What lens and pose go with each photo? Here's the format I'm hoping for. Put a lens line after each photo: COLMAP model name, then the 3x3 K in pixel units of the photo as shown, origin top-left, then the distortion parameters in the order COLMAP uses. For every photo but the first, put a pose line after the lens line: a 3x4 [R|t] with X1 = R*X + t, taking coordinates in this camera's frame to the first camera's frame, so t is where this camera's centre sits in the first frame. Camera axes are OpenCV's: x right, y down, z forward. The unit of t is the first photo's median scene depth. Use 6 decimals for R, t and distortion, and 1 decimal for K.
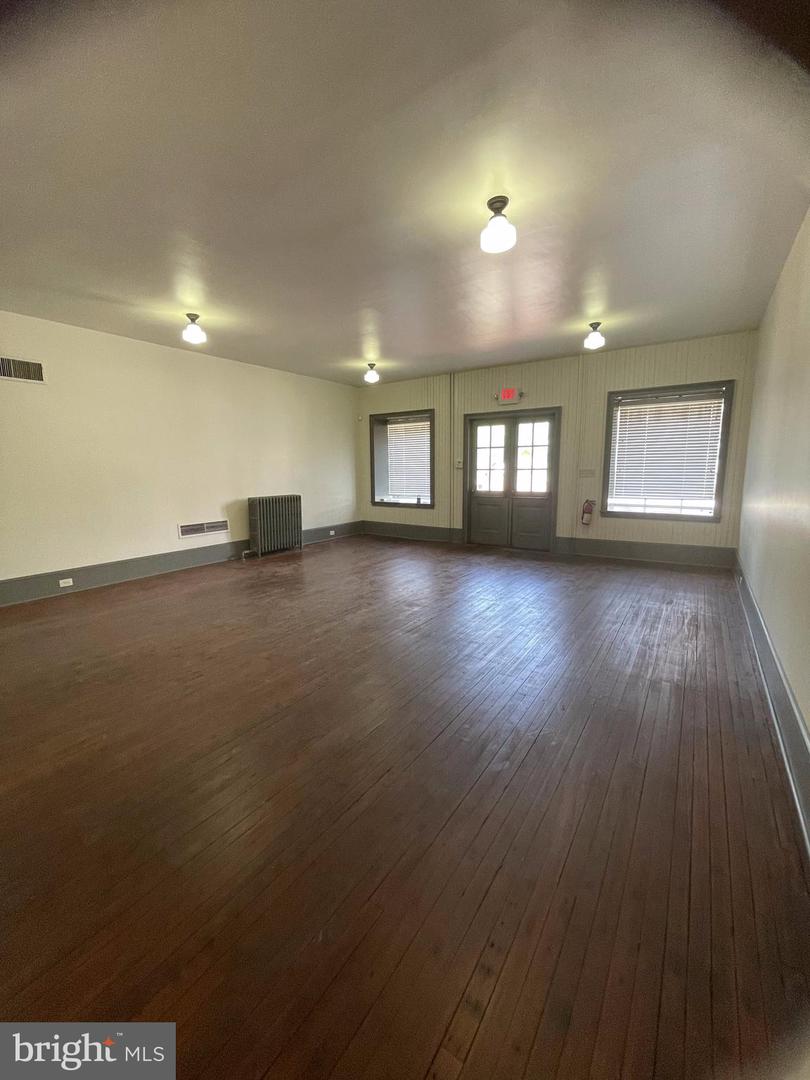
lens RADIAL K [[442.9, 0, 402.0], [0, 442.9, 539.9], [0, 0, 1]] dist [0.000243, -0.000280]
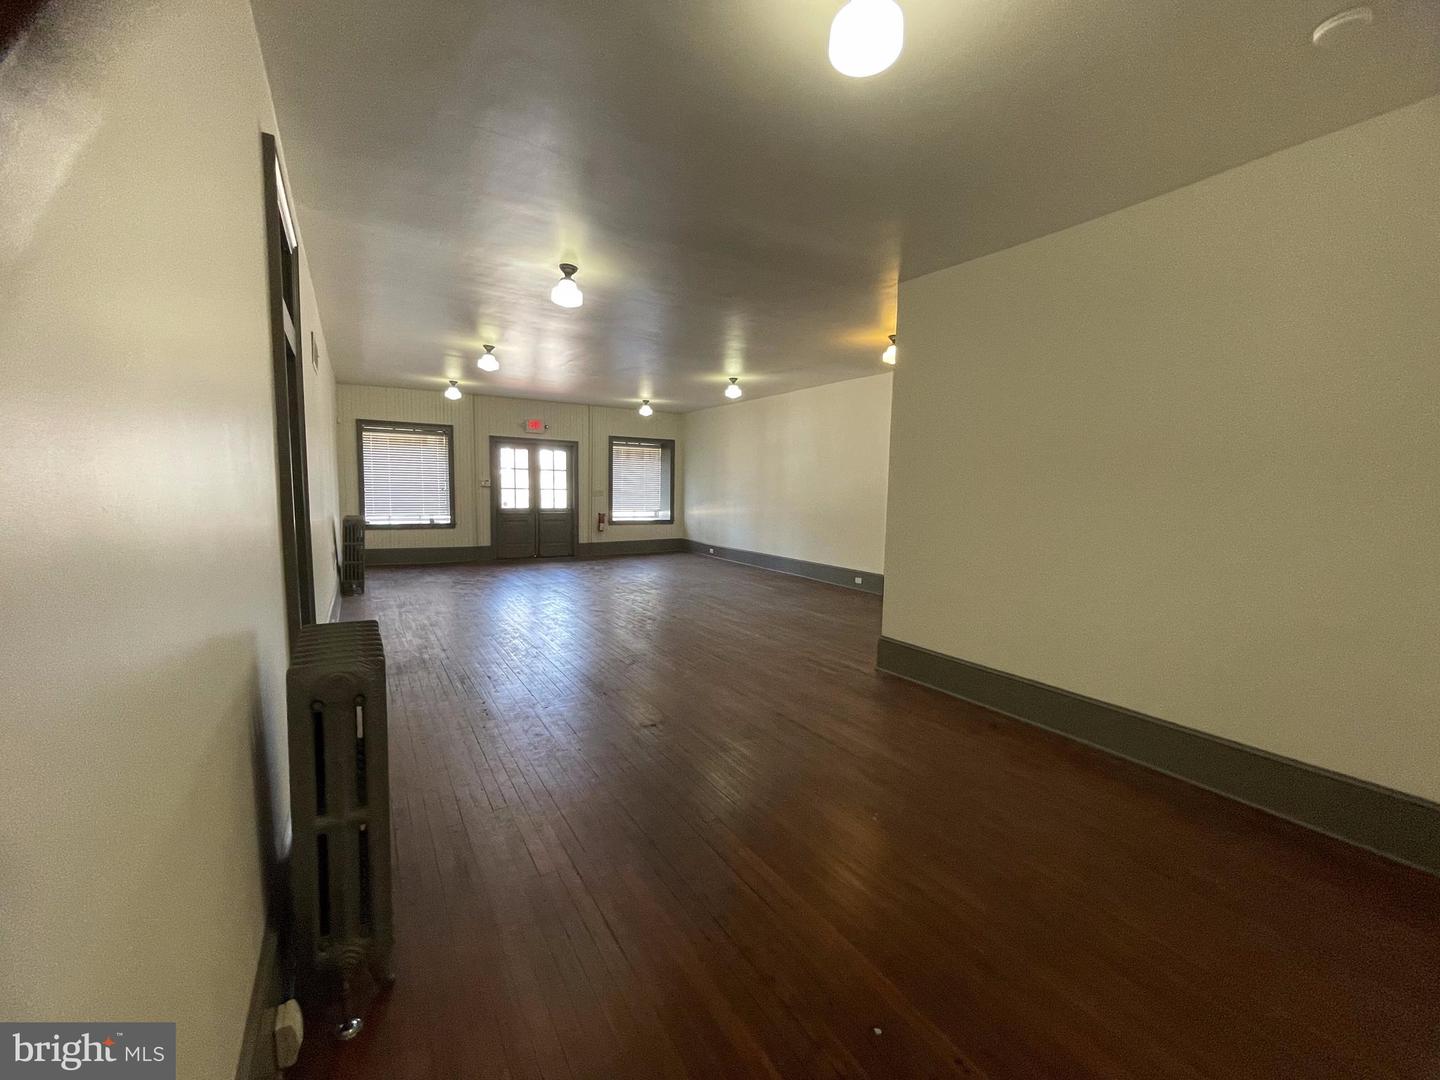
lens RADIAL K [[590.6, 0, 714.8], [0, 590.6, 541.5], [0, 0, 1]] dist [0.000243, -0.000280]
pose [[0.408971, -0.064194, 0.910286, -0.994354], [0.124978, 0.992063, 0.013812, 0.012583], [-0.903949, 0.108117, 0.413748, -0.033682]]
